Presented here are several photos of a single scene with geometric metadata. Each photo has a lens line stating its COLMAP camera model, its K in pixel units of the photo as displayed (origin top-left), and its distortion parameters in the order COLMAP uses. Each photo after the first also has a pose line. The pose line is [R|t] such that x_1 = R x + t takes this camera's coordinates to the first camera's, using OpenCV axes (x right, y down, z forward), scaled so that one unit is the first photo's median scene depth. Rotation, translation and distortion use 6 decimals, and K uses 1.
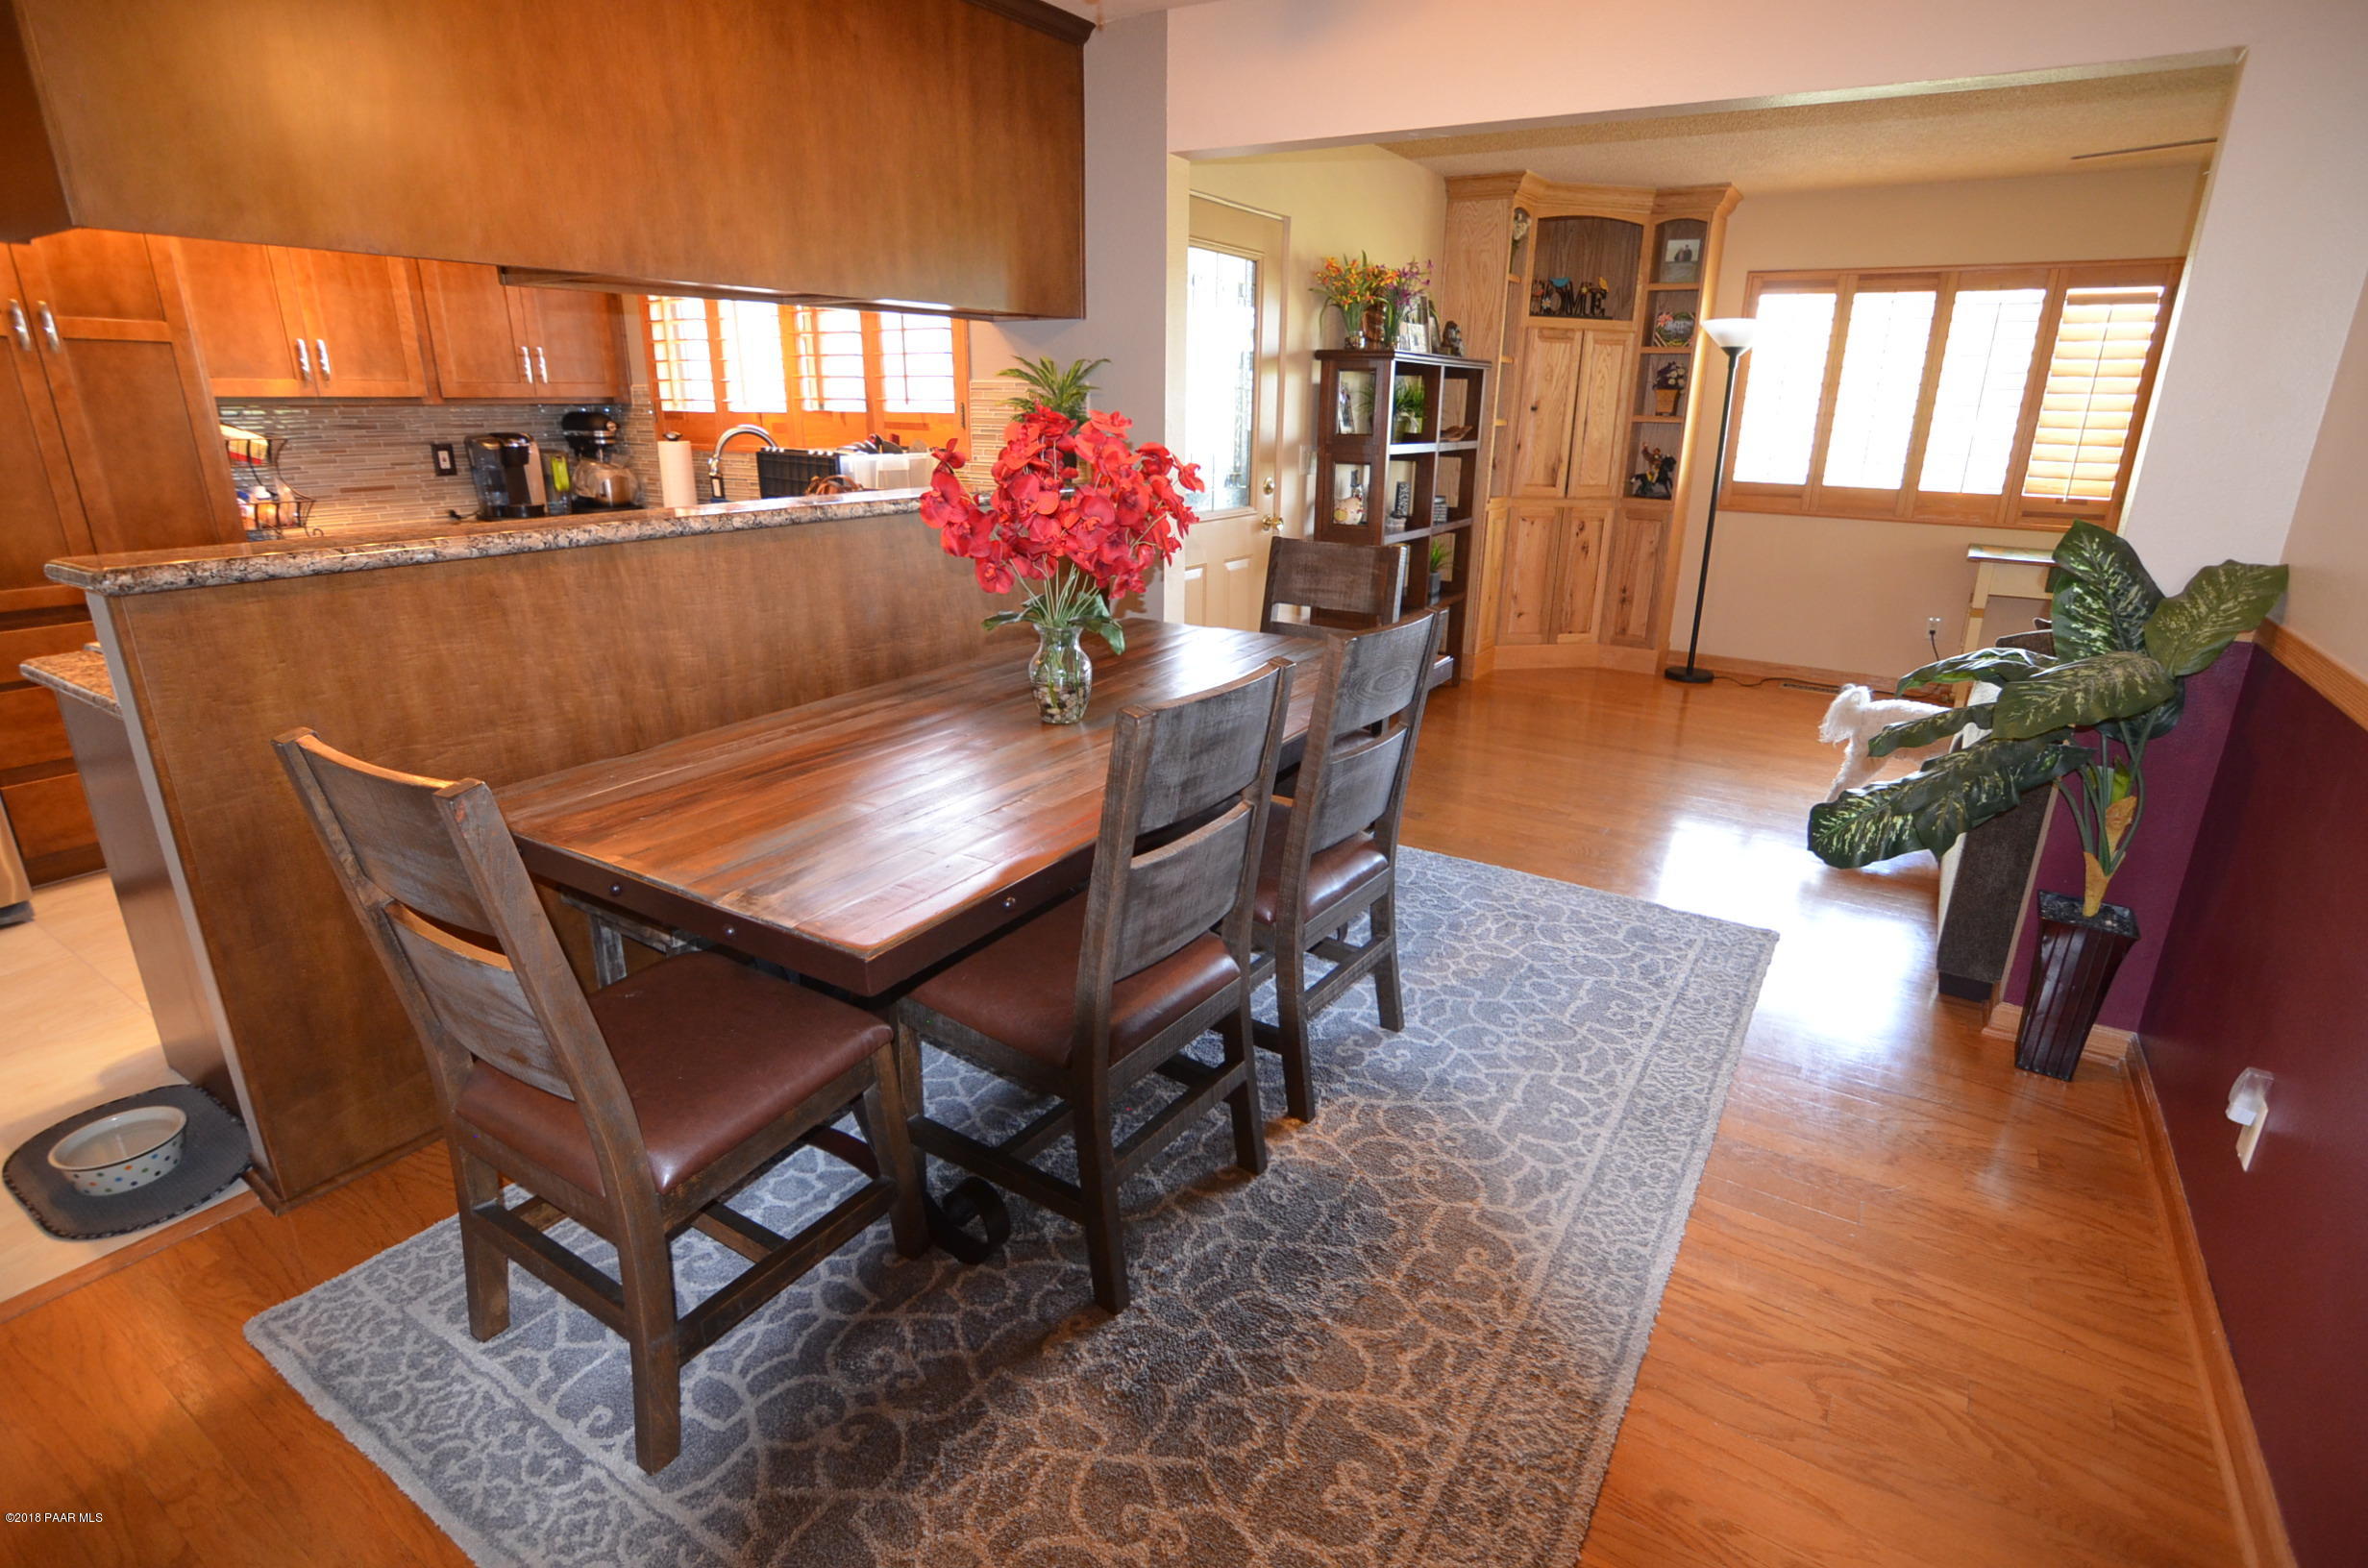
lens RADIAL K [[1155.4, 0, 1201.4], [0, 1155.4, 786.8], [0, 0, 1]] dist [-0.036681, 0.011261]
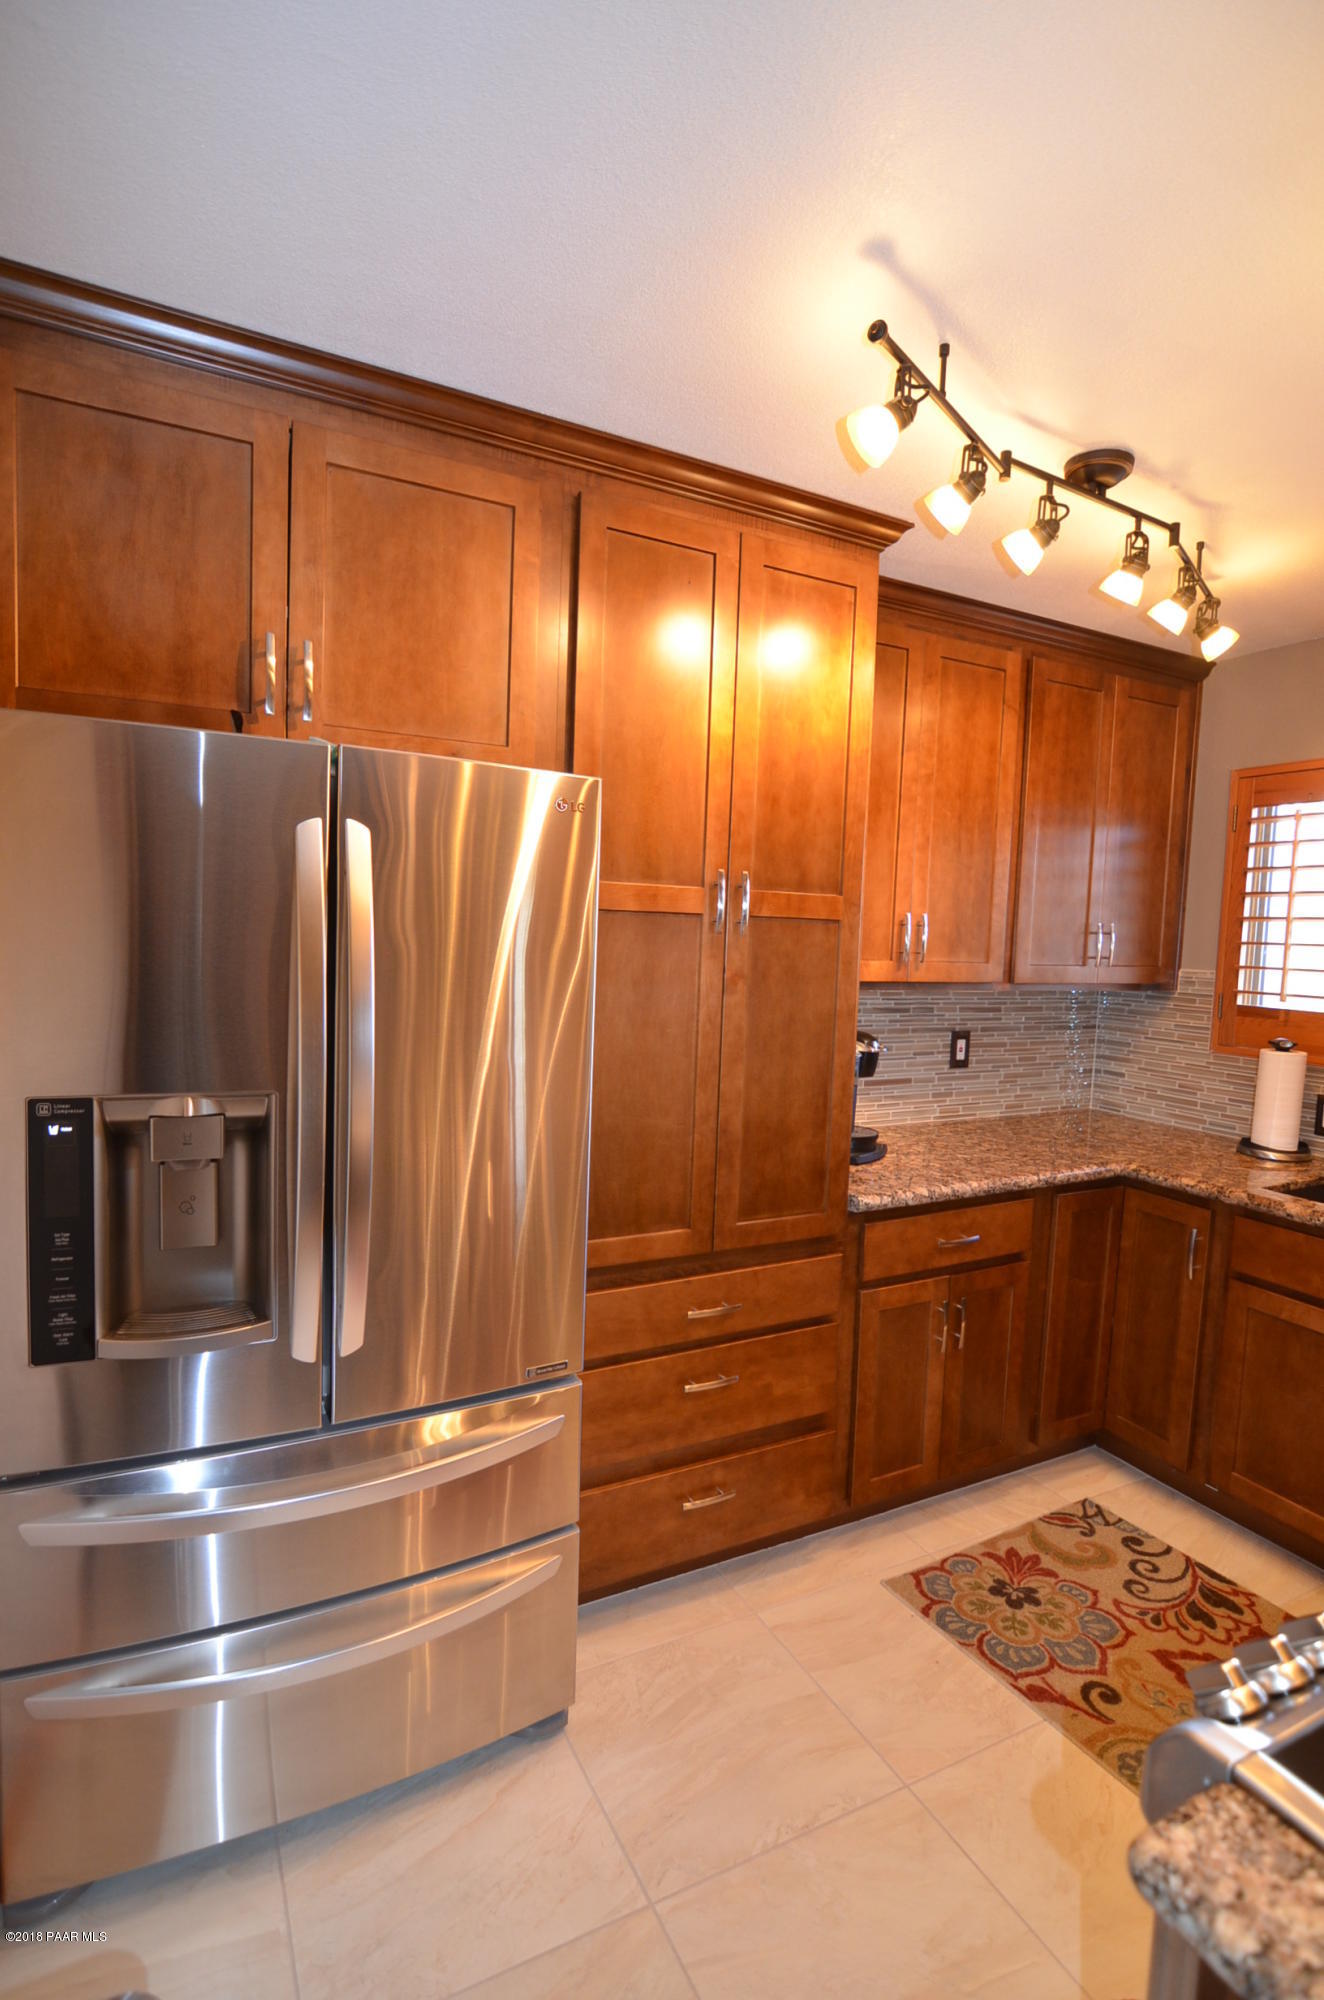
lens RADIAL K [[994.5, 0, 665.4], [0, 994.5, 1017.6], [0, 0, 1]] dist [-0.032843, 0.011145]
pose [[0.861215, 0.061330, -0.504527, -0.514205], [-0.185088, 0.962372, -0.198955, -0.133734], [0.473340, 0.264725, 0.840161, 0.302062]]
